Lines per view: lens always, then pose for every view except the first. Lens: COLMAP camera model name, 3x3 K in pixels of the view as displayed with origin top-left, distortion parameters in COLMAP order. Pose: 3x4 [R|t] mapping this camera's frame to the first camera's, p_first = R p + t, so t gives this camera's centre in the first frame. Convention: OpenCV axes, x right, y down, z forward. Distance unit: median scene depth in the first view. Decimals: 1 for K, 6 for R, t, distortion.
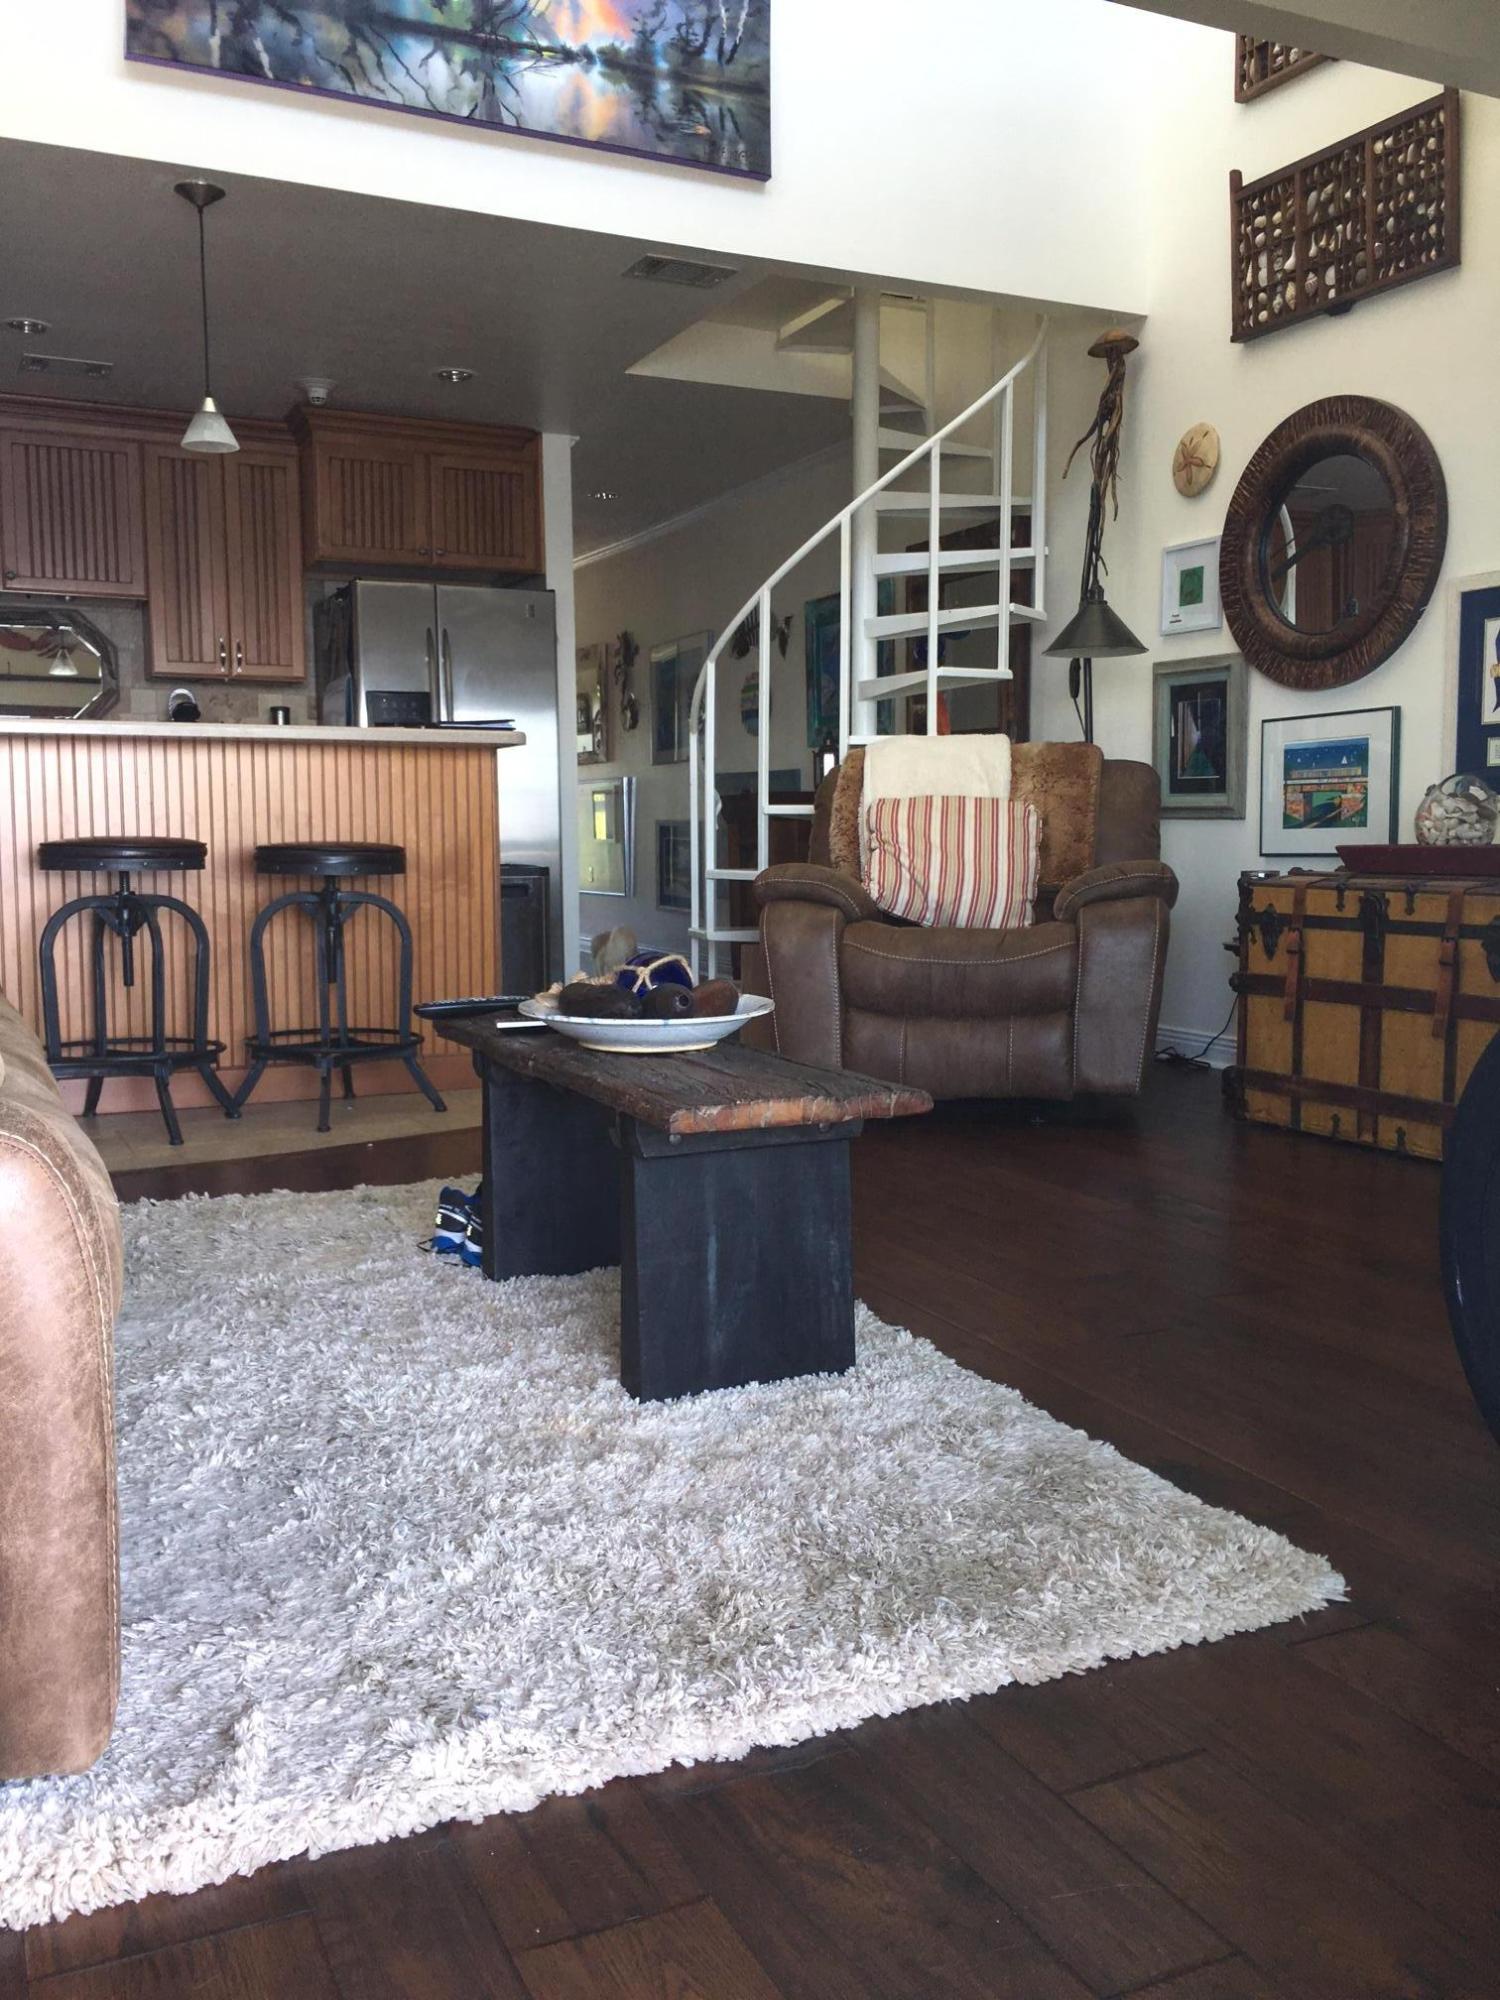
lens RADIAL K [[1714.2, 0, 768.7], [0, 1714.2, 999.5], [0, 0, 1]] dist [0.044682, -0.076392]
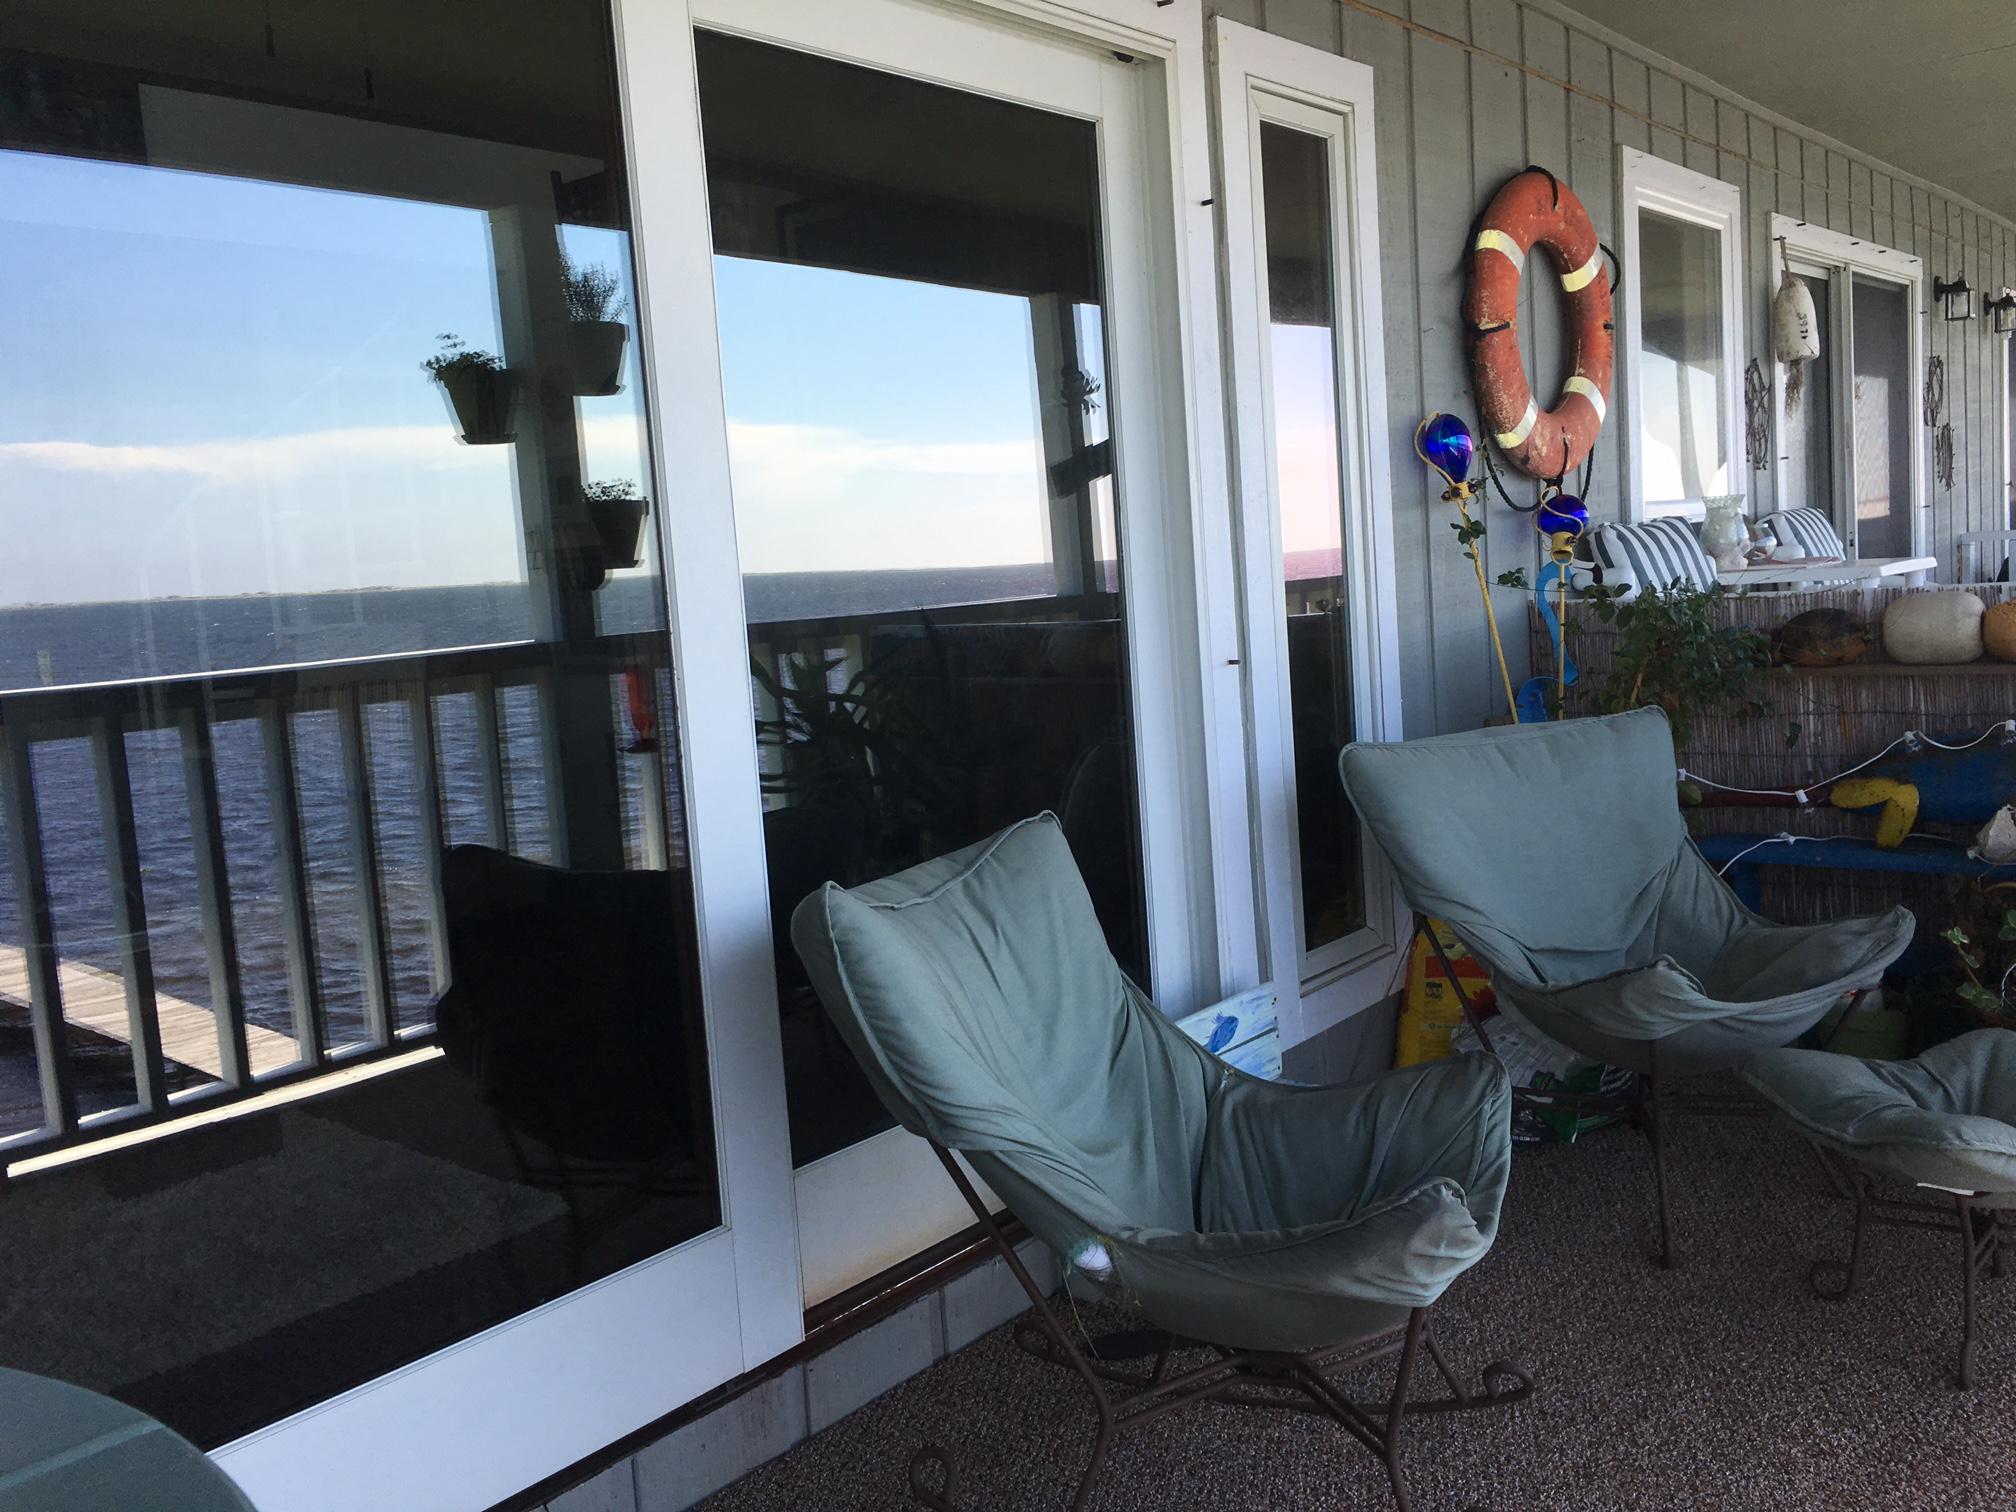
lens RADIAL K [[1716.4, 0, 1013.4], [0, 1716.4, 707.5], [0, 0, 1]] dist [0.011238, -0.000211]
pose [[0.911842, -0.103382, 0.397312, 0.037101], [0.115989, 0.993220, -0.007759, -0.040954], [-0.393816, 0.053159, 0.917651, -0.321384]]
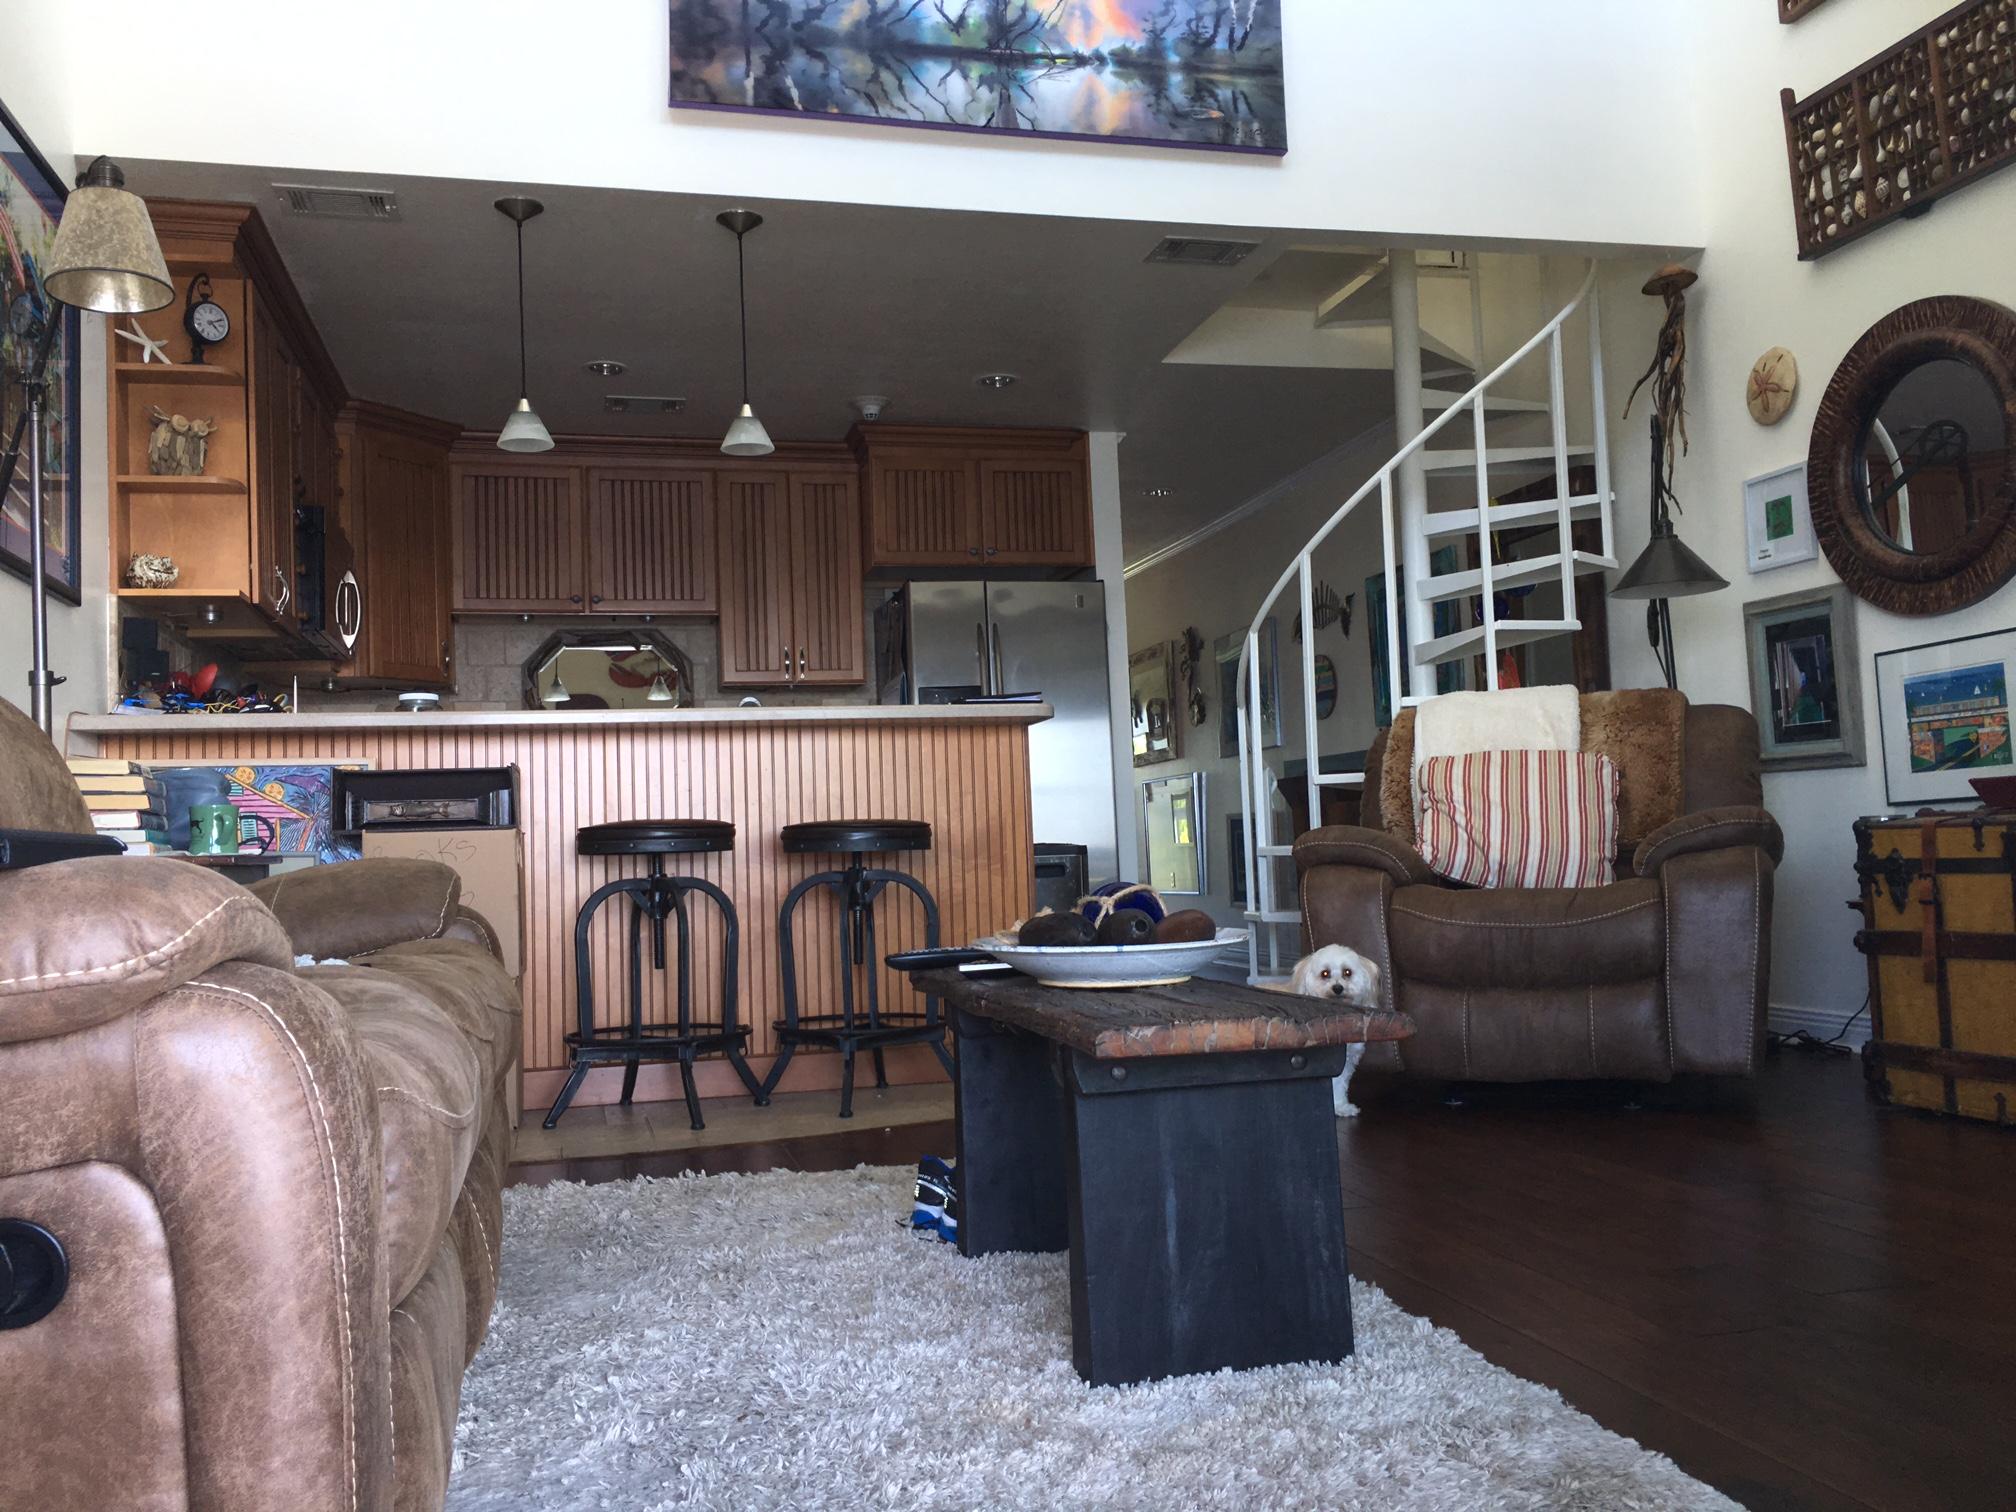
lens RADIAL K [[1727.9, 0, 1008.7], [0, 1727.9, 744.7], [0, 0, 1]] dist [0.044682, -0.076392]
pose [[0.976972, -0.048628, -0.207754, 0.038256], [0.014731, 0.986732, -0.161688, 0.026687], [0.212860, 0.154904, 0.964726, 0.047858]]
